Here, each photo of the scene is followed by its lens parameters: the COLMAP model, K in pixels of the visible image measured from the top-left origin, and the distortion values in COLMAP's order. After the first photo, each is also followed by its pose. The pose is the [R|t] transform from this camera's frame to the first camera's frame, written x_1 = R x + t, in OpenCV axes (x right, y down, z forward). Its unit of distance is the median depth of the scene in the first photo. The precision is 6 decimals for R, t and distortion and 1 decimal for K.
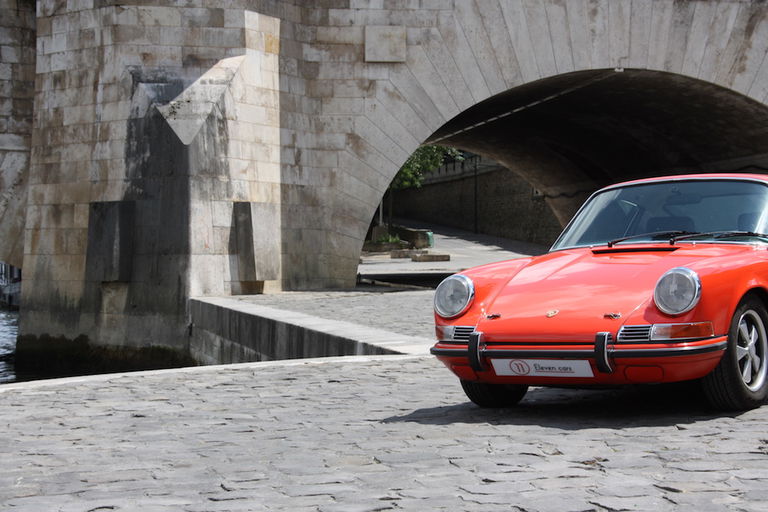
lens RADIAL K [[1750.6, 0, 380.3], [0, 1750.6, 285.9], [0, 0, 1]] dist [0.280282, 1.096486]
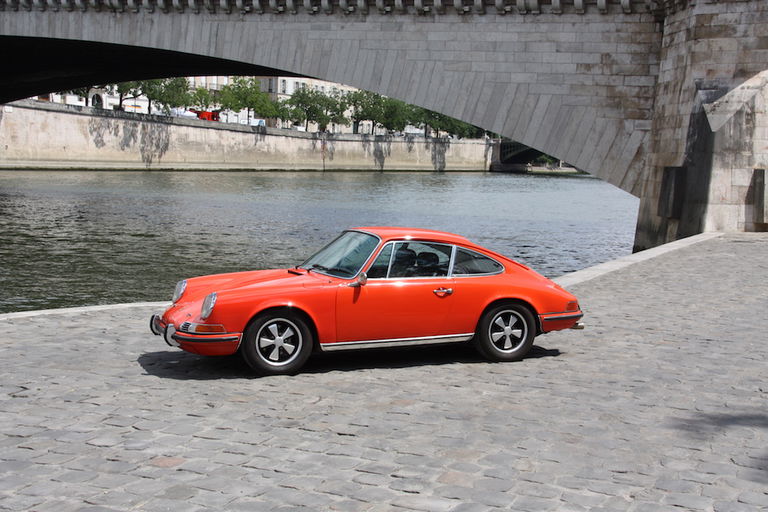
lens RADIAL K [[1089.3, 0, 384.0], [0, 1089.3, 256.0], [0, 0, 1]] dist [0.178692, 0.126450]
pose [[0.796445, 0.086907, -0.598434, 0.229203], [-0.048082, 0.995587, 0.080592, -0.034240], [0.602797, -0.035413, 0.797109, 0.055036]]
